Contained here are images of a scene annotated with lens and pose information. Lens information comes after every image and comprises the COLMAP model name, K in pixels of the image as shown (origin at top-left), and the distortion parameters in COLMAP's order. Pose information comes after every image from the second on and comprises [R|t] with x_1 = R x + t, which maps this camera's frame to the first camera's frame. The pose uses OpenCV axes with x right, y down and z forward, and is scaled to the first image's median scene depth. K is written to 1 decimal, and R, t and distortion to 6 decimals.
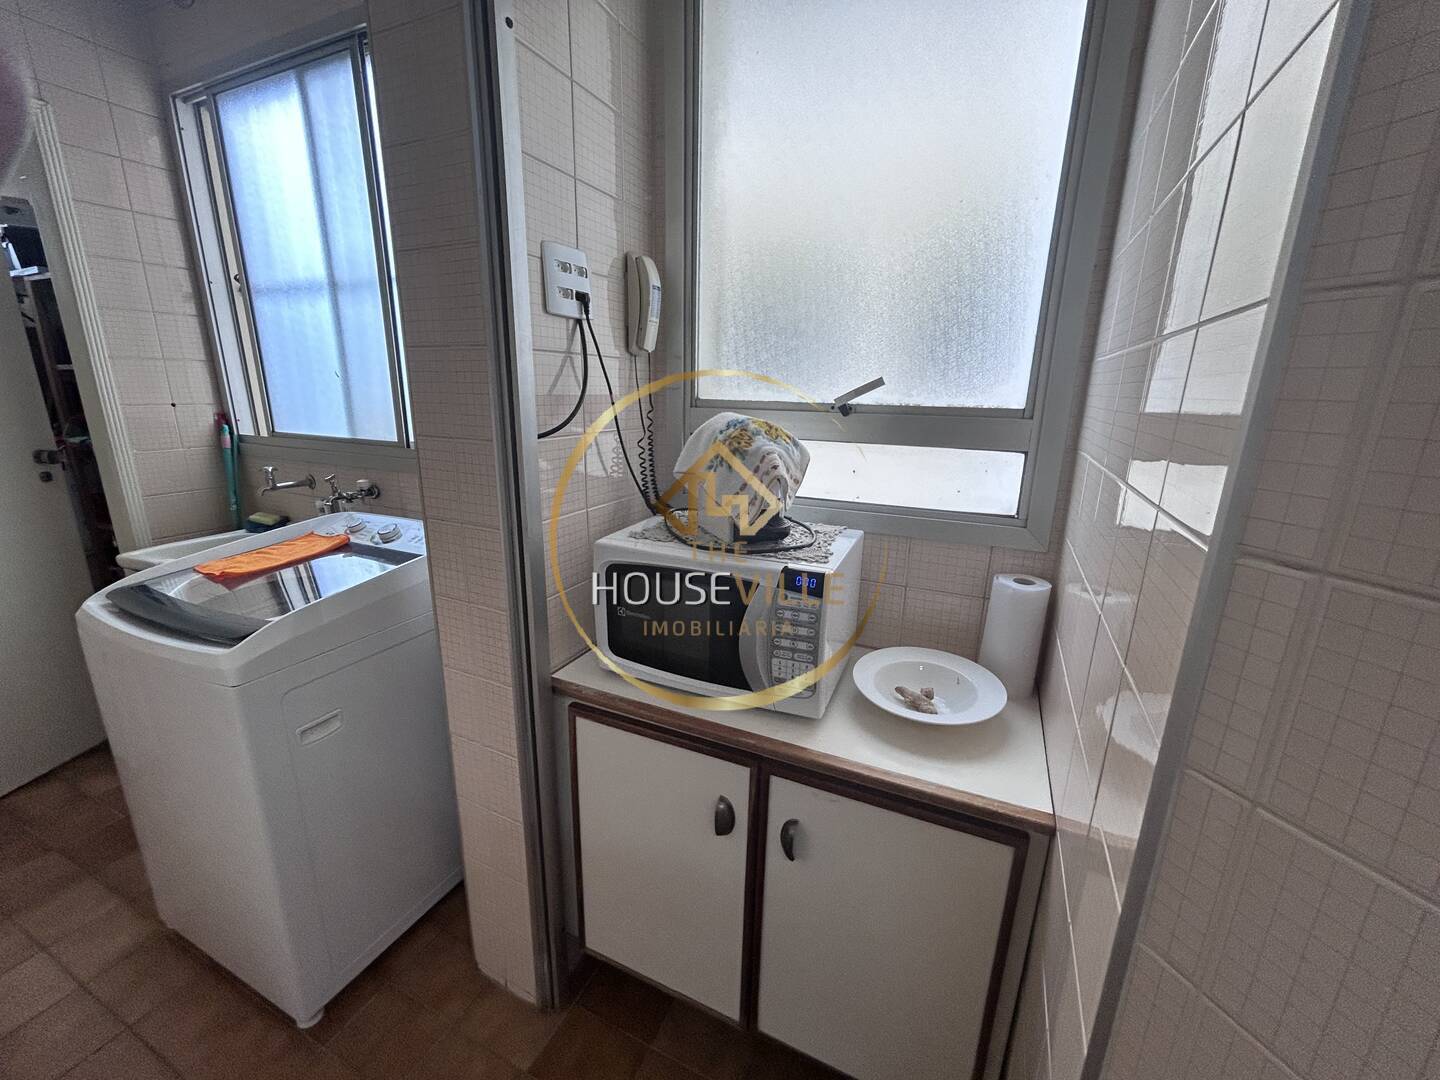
lens RADIAL K [[586.2, 0, 715.5], [0, 586.2, 547.7], [0, 0, 1]] dist [0.000794, -0.000573]
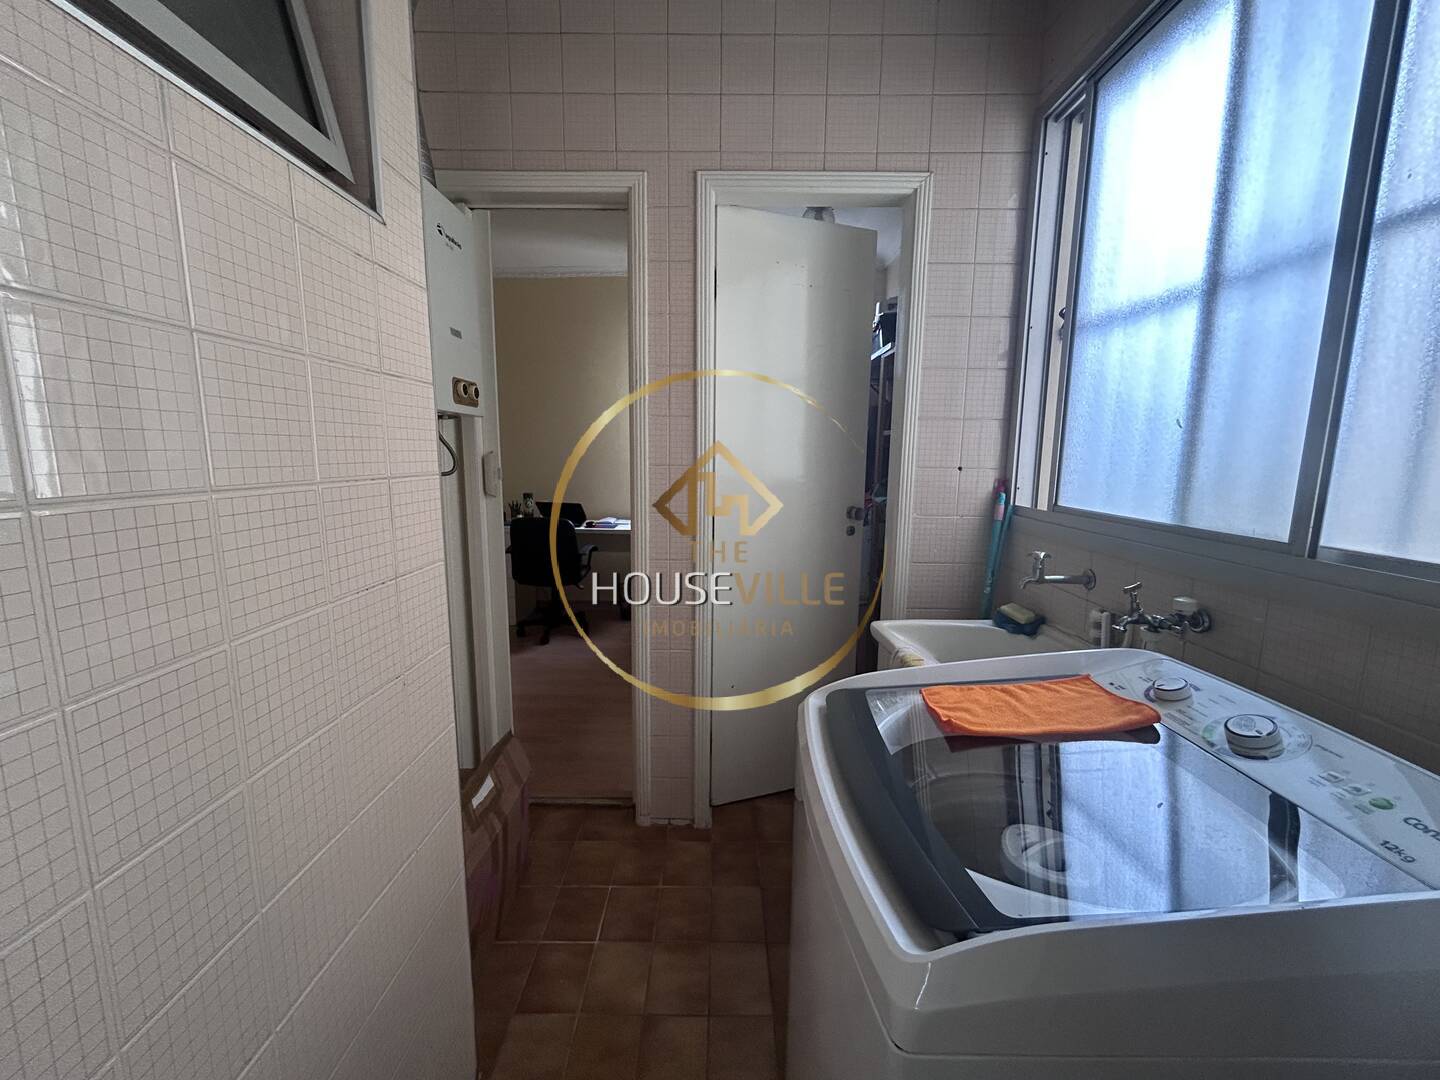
lens RADIAL K [[586.2, 0, 715.8], [0, 586.2, 539.1], [0, 0, 1]] dist [0.000794, -0.000573]
pose [[0.423864, 0.122521, -0.897400, -0.268732], [-0.237234, 0.971235, 0.020551, -0.070022], [0.874105, 0.204183, 0.440738, 0.306353]]
